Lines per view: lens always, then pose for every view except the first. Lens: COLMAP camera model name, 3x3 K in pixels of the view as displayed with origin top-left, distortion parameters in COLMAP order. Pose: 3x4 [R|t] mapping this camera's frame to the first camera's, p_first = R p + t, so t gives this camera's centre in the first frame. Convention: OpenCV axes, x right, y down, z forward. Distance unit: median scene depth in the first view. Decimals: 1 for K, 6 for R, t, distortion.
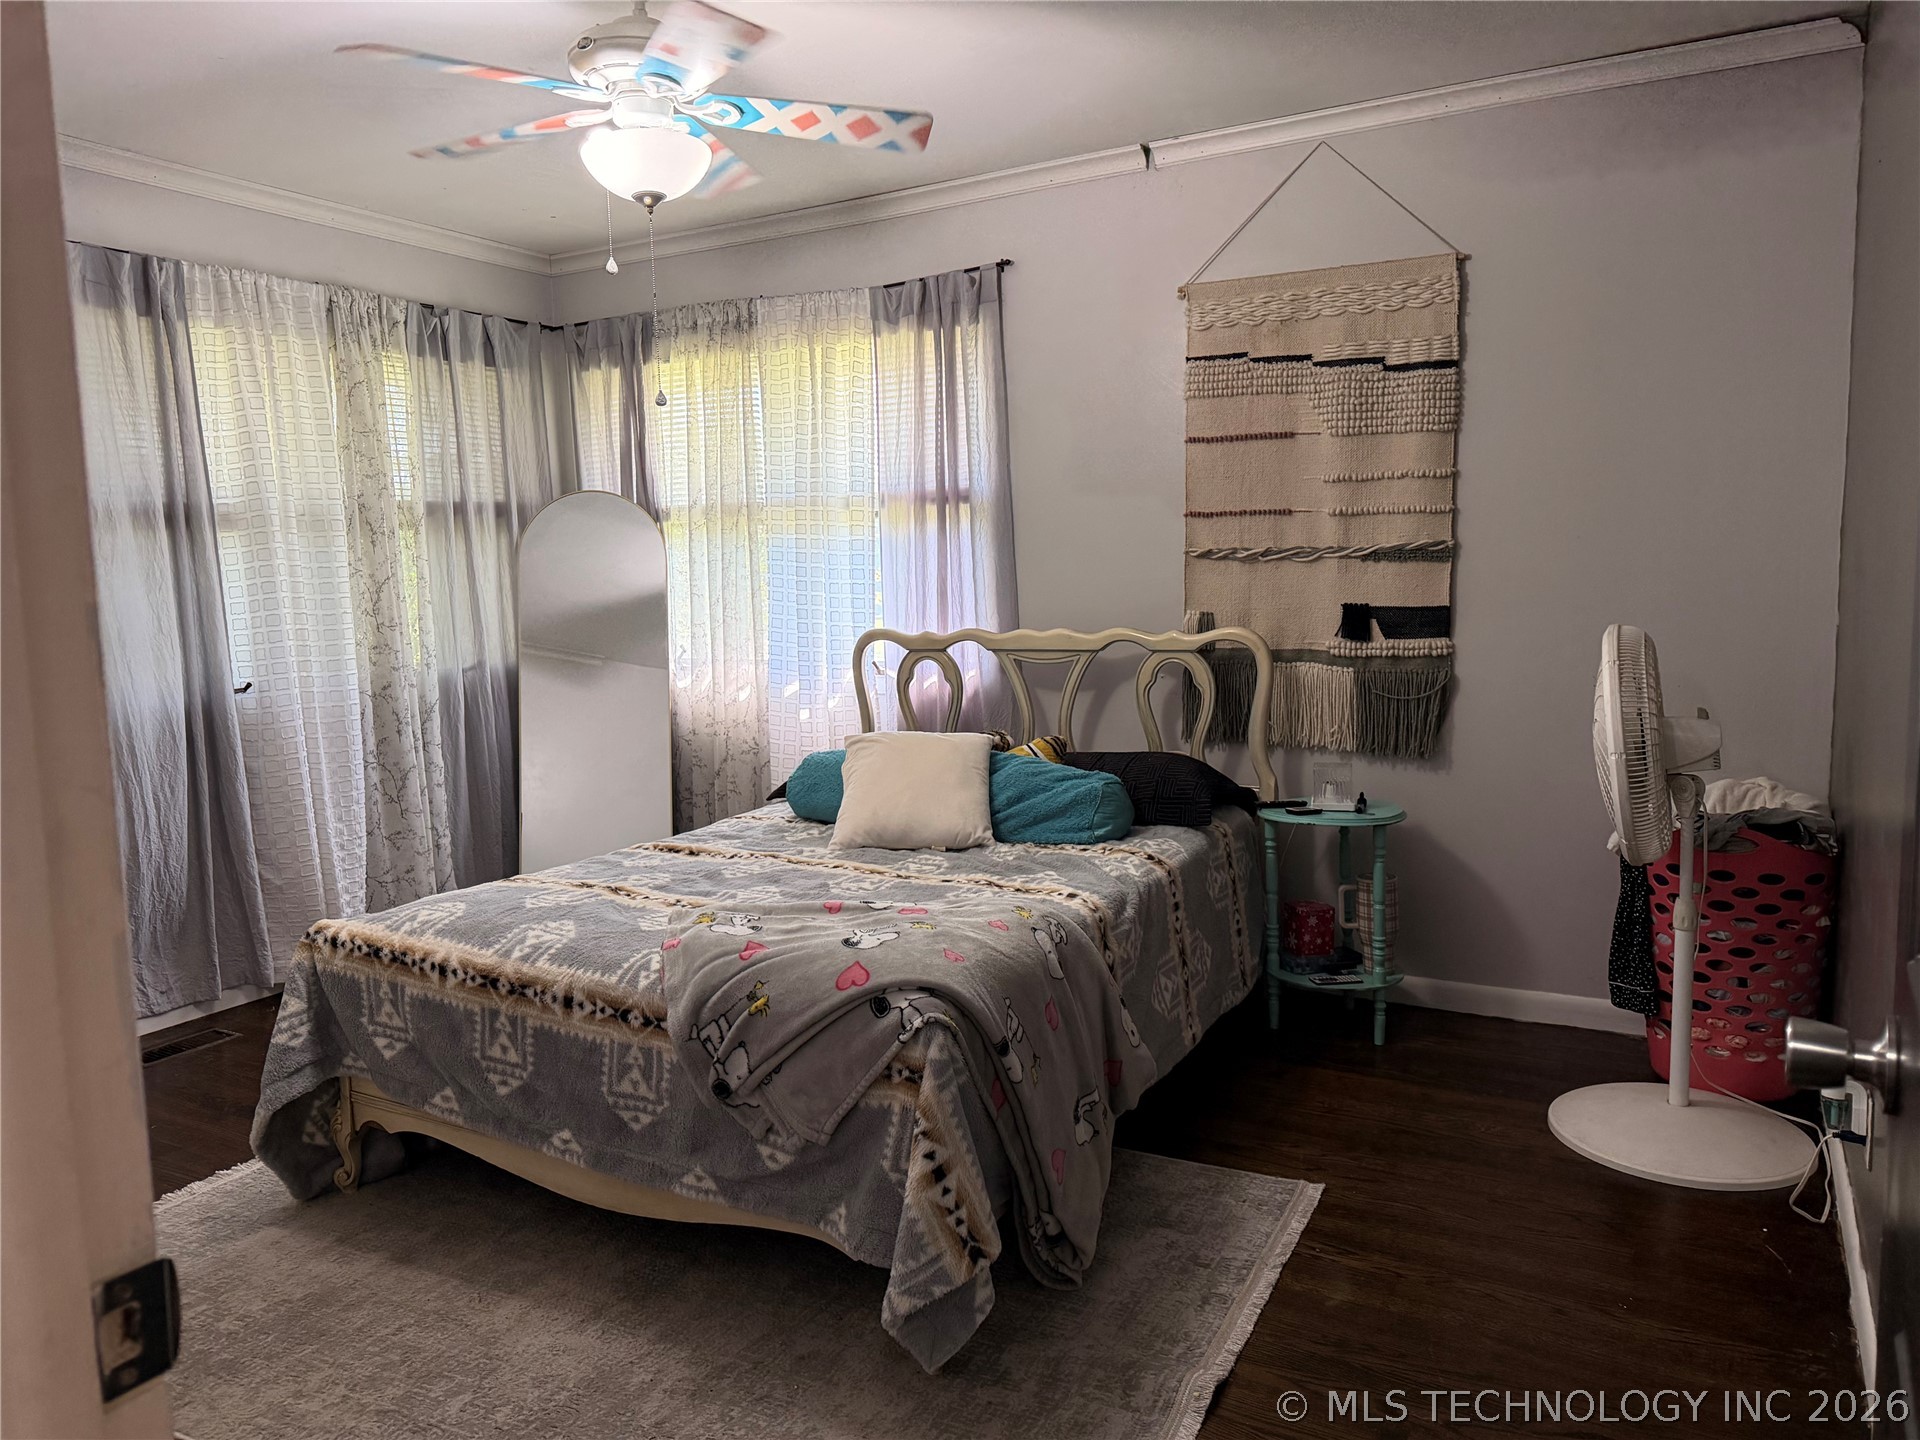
lens RADIAL K [[1344.9, 0, 963.5], [0, 1344.9, 724.2], [0, 0, 1]] dist [0.021523, -0.037376]
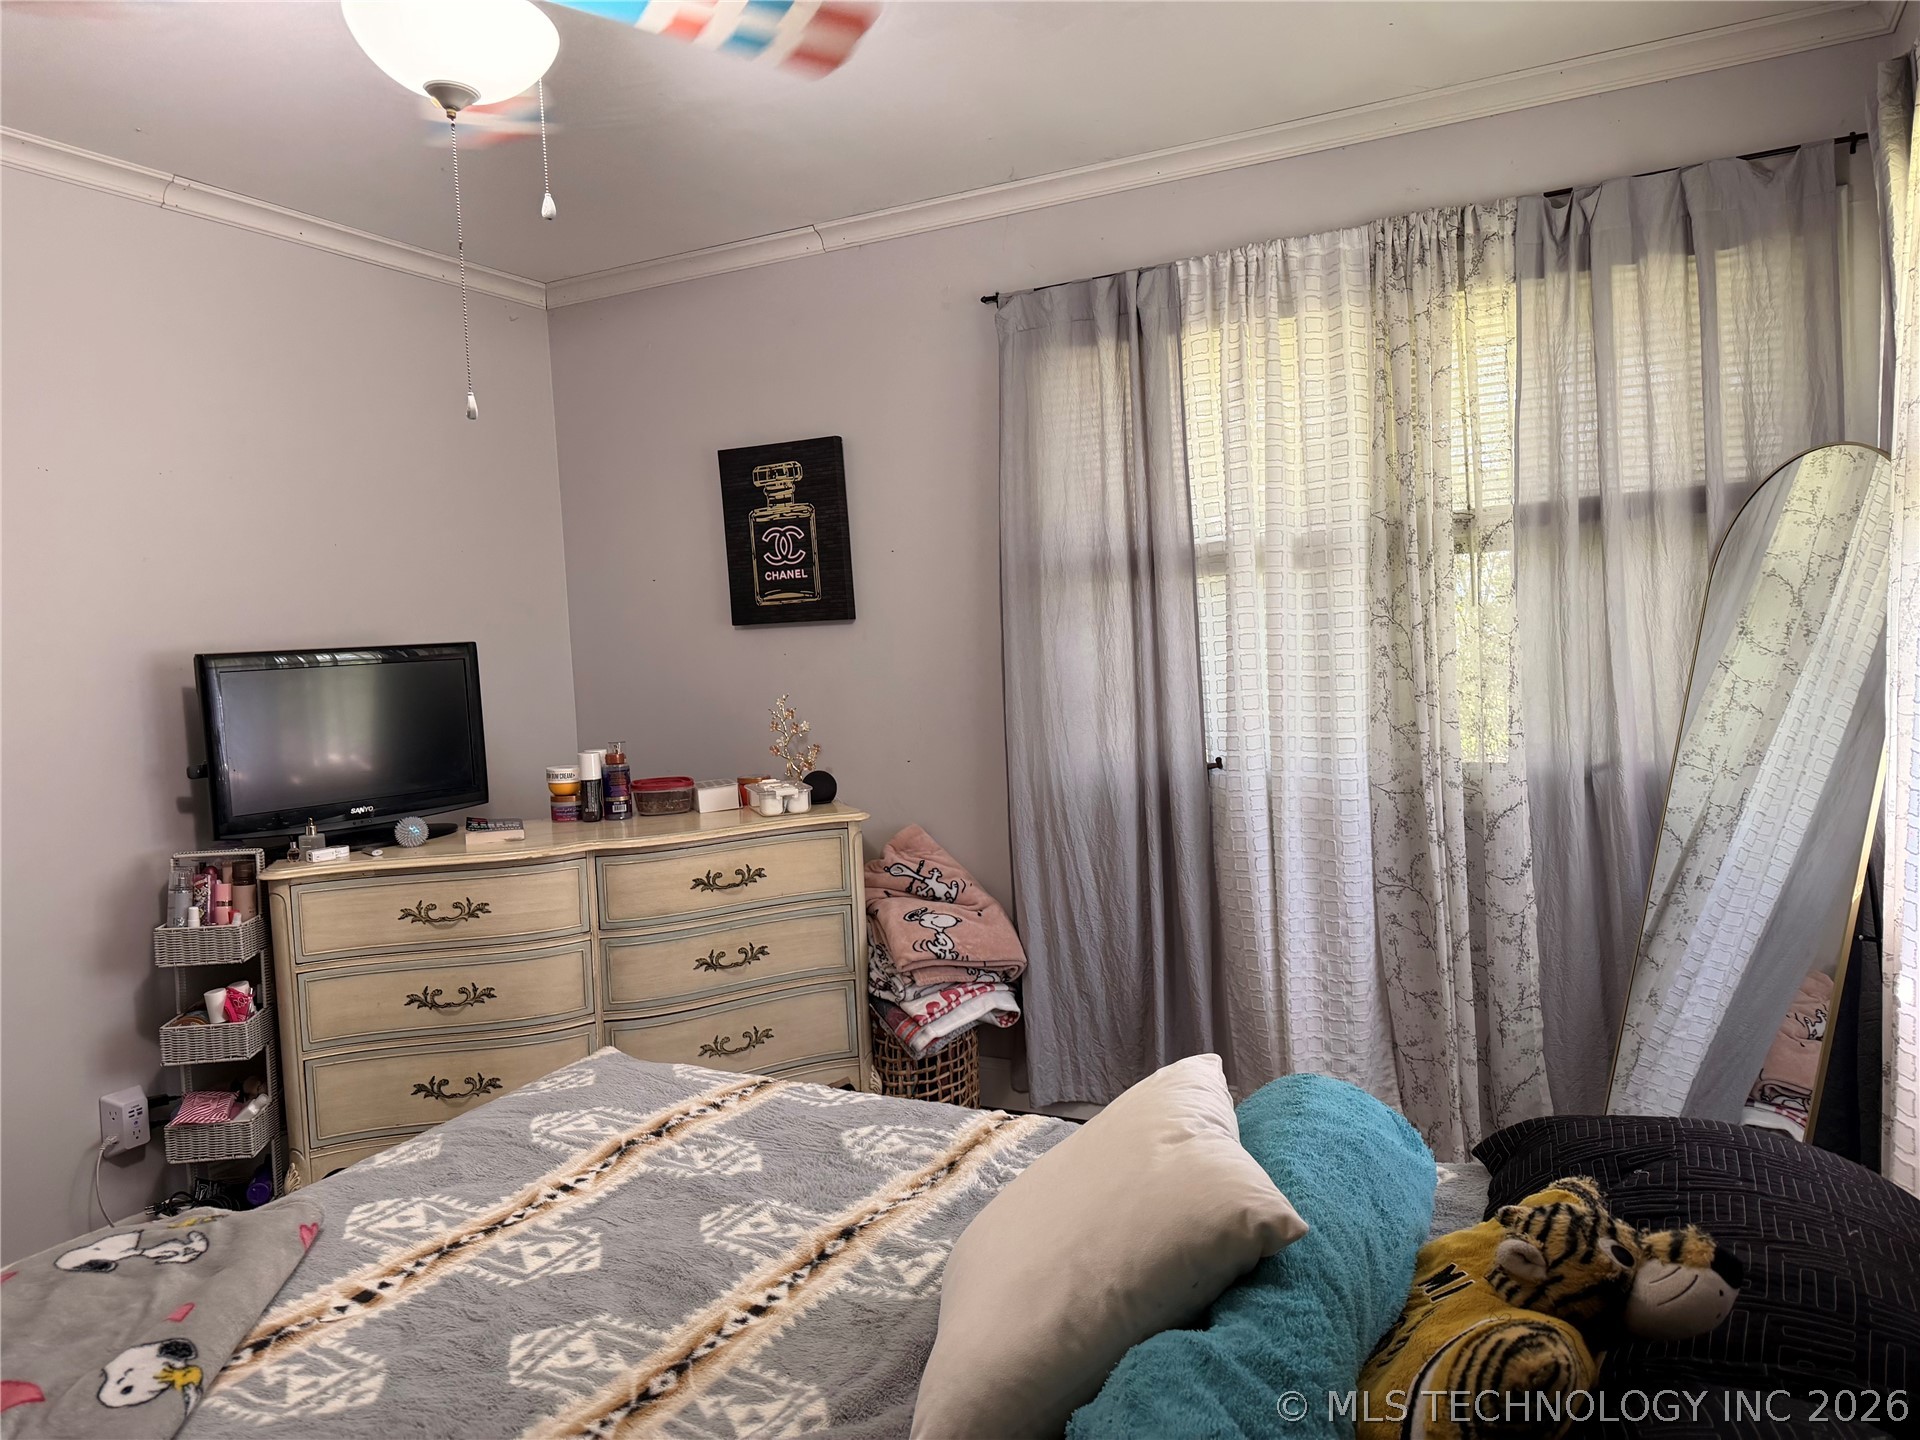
lens RADIAL K [[1344.9, 0, 963.5], [0, 1344.9, 724.2], [0, 0, 1]] dist [0.021523, -0.037376]
pose [[0.023506, 0.084881, -0.996114, 0.260855], [-0.074971, 0.993733, 0.082909, -0.099401], [0.996909, 0.072731, 0.029723, 0.760545]]
